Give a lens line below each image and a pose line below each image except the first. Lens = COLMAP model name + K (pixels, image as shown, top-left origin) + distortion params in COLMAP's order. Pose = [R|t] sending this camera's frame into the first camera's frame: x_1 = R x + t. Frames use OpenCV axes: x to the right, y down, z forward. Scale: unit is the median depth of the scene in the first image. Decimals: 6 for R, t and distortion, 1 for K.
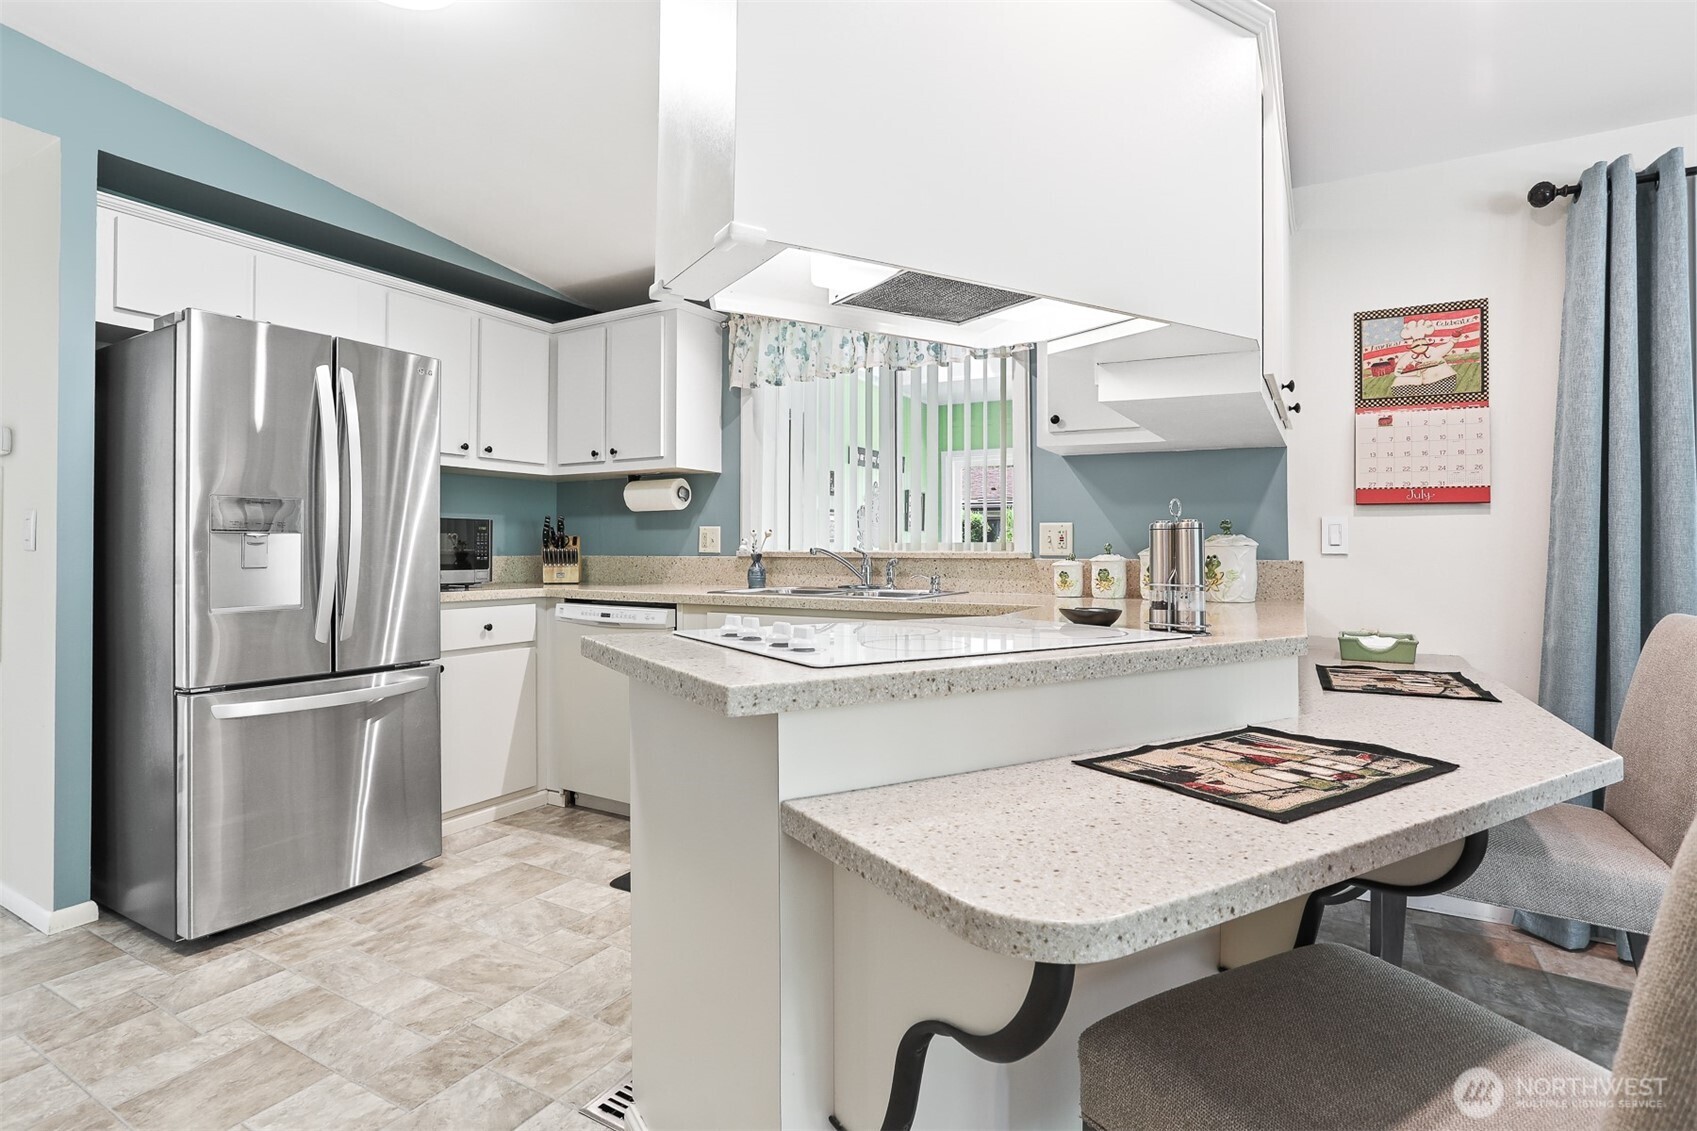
lens RADIAL K [[835.5, 0, 848.5], [0, 835.5, 565.5], [0, 0, 1]] dist [-0.049138, 0.023737]
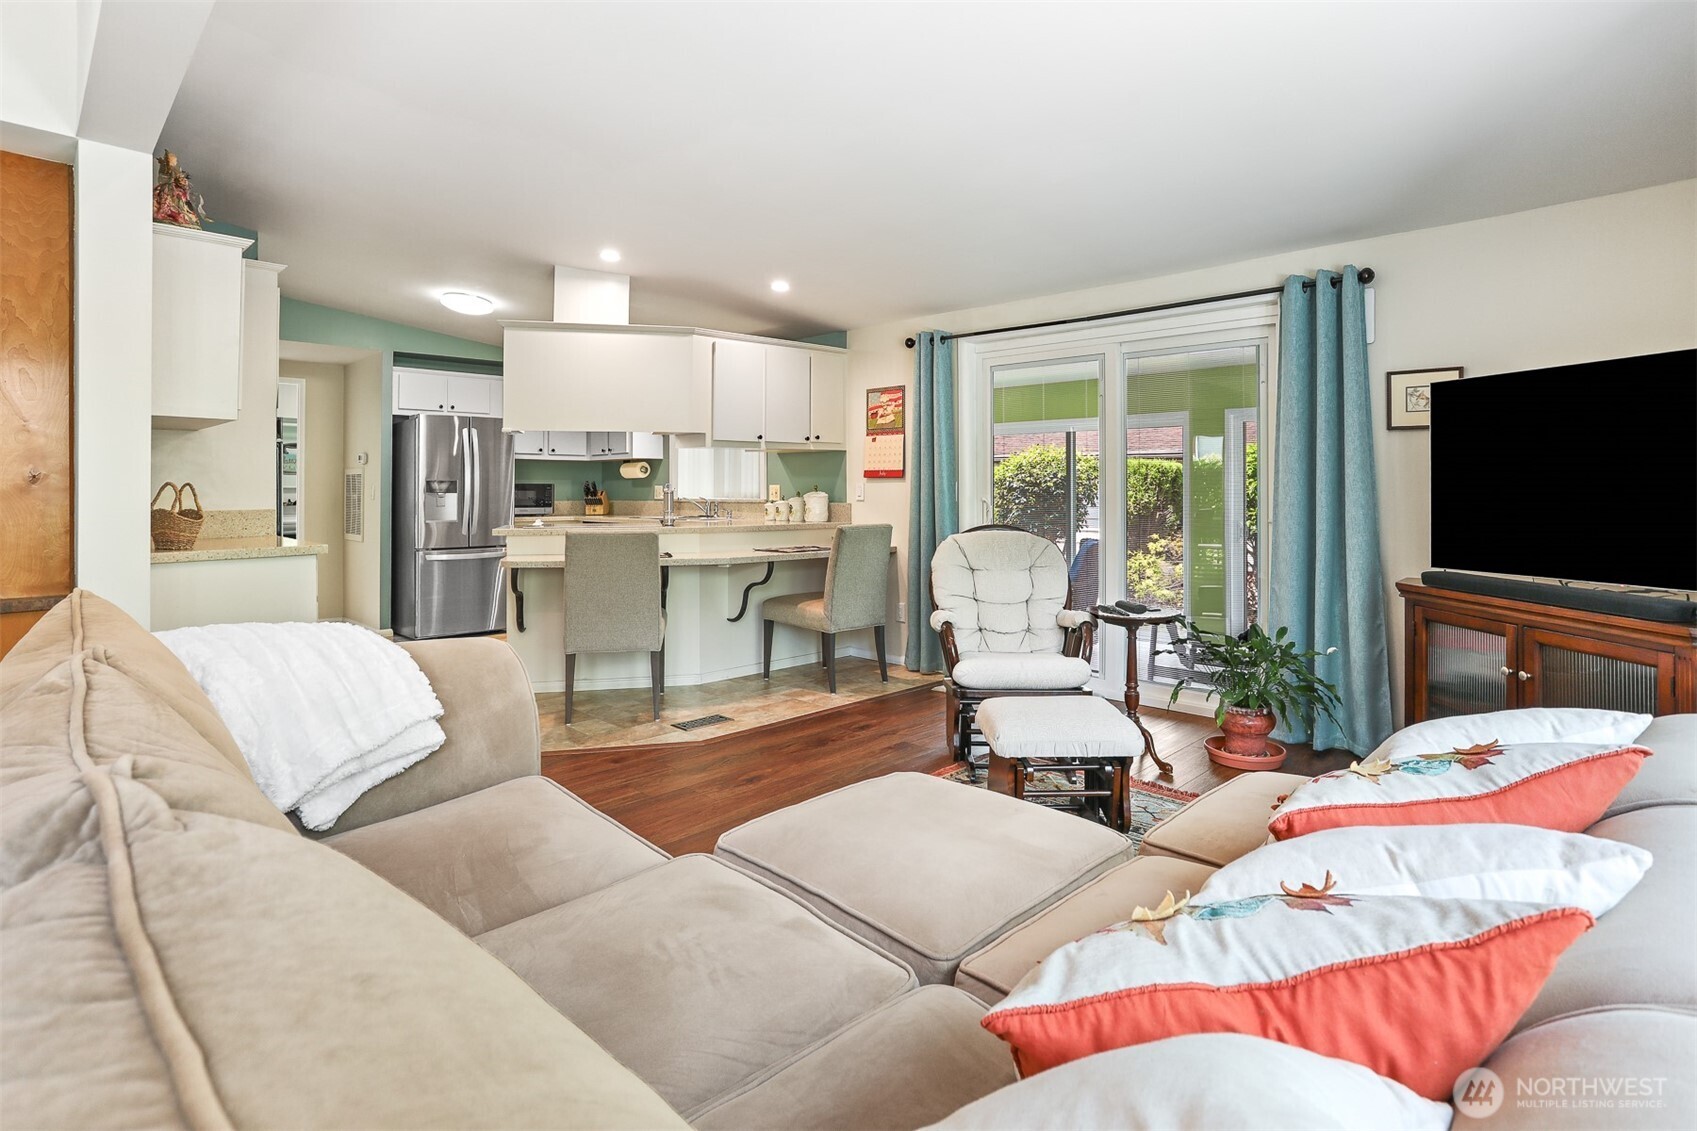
lens RADIAL K [[835.5, 0, 848.5], [0, 835.5, 565.5], [0, 0, 1]] dist [-0.049138, 0.023737]
pose [[0.966093, 0.021987, -0.257256, 1.129113], [-0.005119, 0.997803, 0.066053, 0.012296], [0.258143, -0.062496, 0.964083, -1.153407]]
